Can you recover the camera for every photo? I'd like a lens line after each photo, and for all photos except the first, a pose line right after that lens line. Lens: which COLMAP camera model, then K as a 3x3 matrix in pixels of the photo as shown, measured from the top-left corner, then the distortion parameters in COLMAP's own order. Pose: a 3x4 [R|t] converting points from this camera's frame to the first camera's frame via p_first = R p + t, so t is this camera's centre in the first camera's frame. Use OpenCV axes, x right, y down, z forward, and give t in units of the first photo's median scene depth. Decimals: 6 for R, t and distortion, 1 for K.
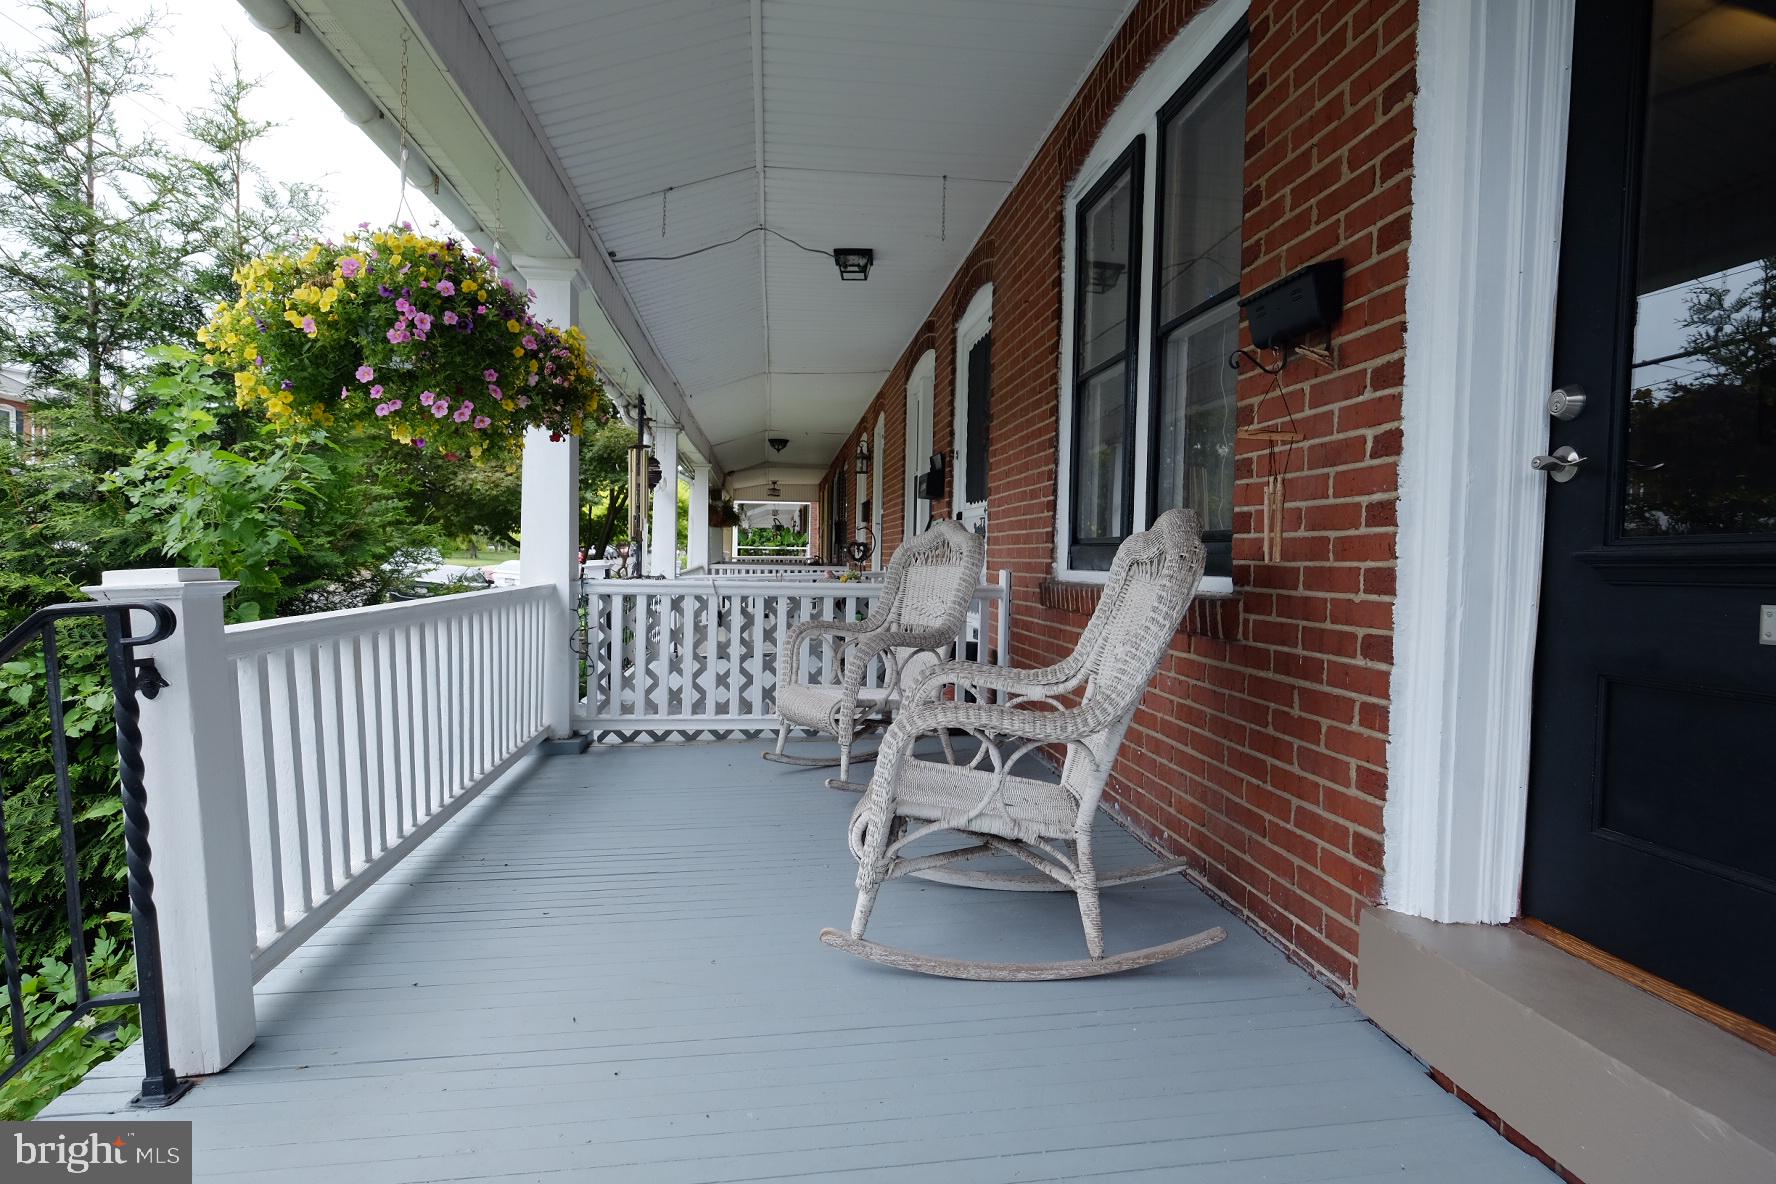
lens RADIAL K [[955.0, 0, 888.0], [0, 955.0, 599.2], [0, 0, 1]] dist [-0.005539, -0.002326]
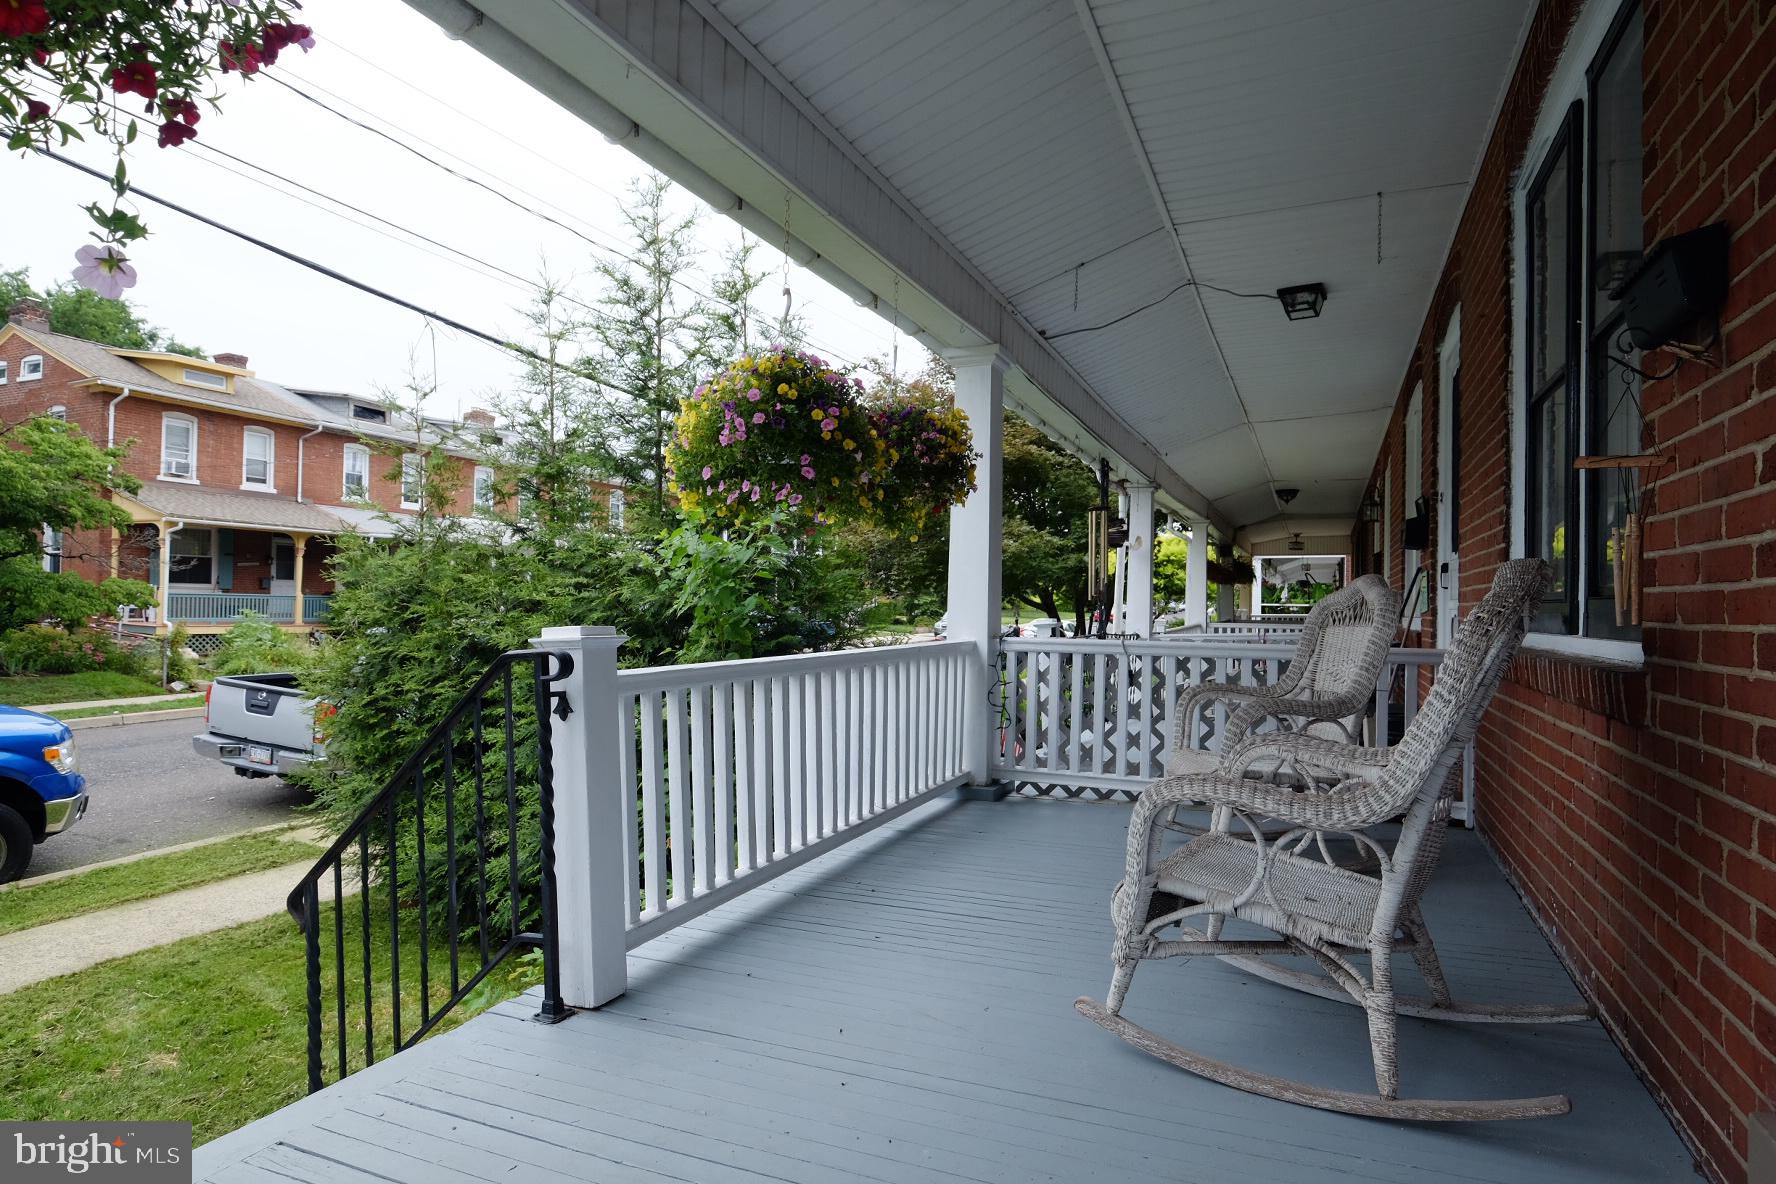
lens RADIAL K [[955.0, 0, 893.6], [0, 955.0, 601.3], [0, 0, 1]] dist [-0.005539, -0.002326]
pose [[0.859271, -0.008294, -0.511454, 0.180109], [-0.021581, 0.998390, -0.052449, -0.003090], [0.511066, 0.056106, 0.857708, 0.025473]]
